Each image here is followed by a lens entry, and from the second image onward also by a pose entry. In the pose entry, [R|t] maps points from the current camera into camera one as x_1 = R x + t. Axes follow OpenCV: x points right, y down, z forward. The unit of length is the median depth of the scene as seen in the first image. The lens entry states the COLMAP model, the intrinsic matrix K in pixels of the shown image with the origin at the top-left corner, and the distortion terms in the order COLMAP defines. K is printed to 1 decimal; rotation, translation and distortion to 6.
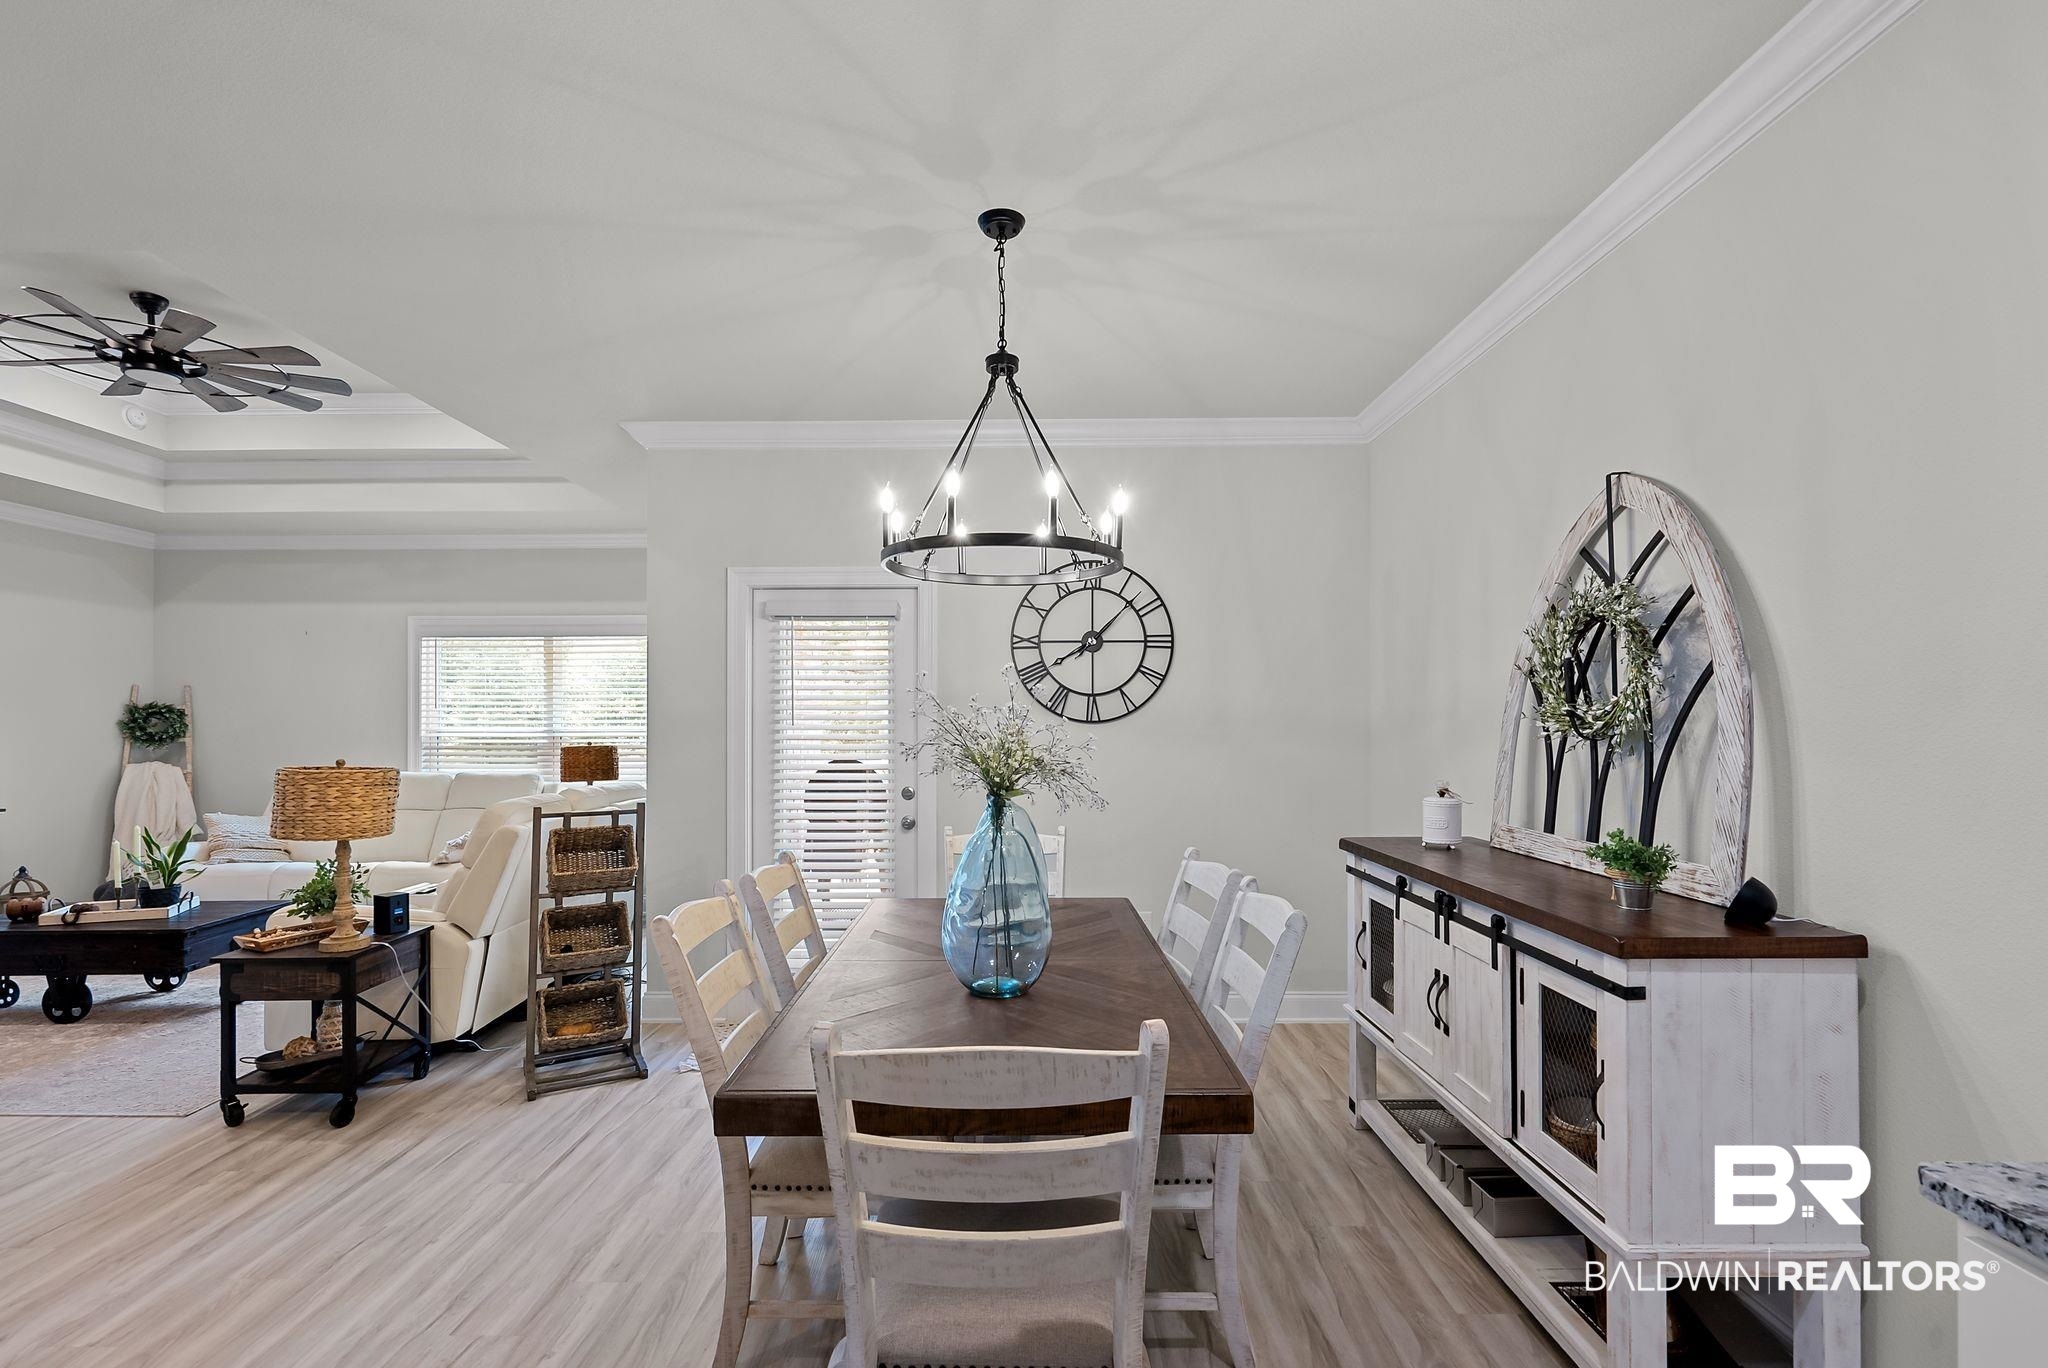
lens RADIAL K [[940.1, 0, 1006.6], [0, 940.1, 725.5], [0, 0, 1]] dist [-0.003344, -0.000121]
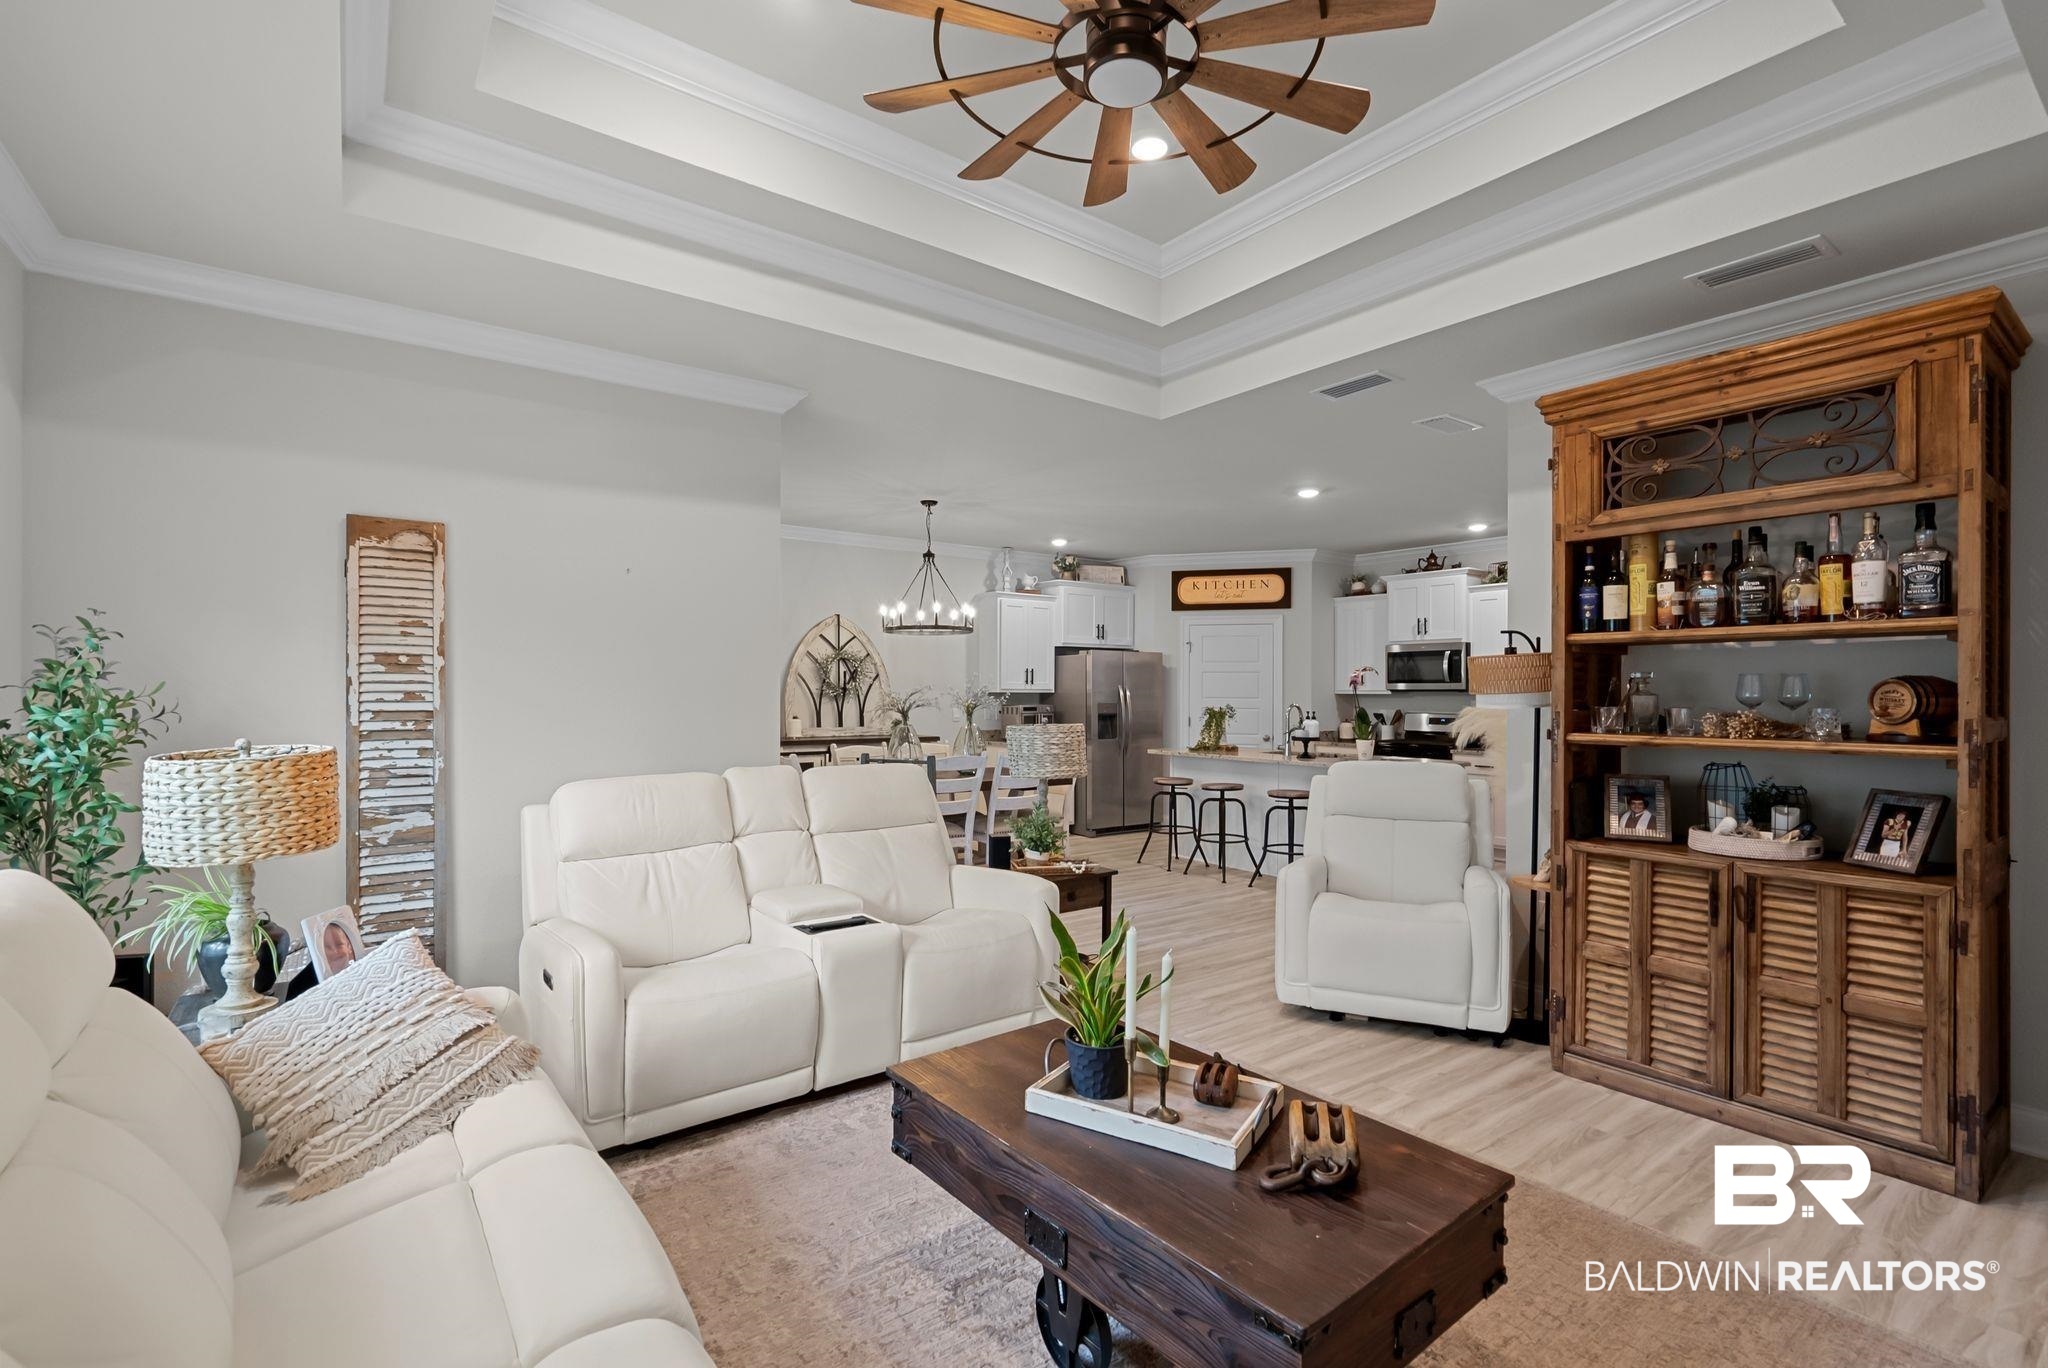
lens RADIAL K [[933.2, 0, 1020.9], [0, 933.2, 695.4], [0, 0, 1]] dist [-0.002179, 0.003446]
pose [[-0.600503, -0.005600, 0.799603, -1.337775], [-0.001927, 0.999983, 0.005556, -0.002298], [-0.799620, 0.001795, -0.600504, 1.396806]]
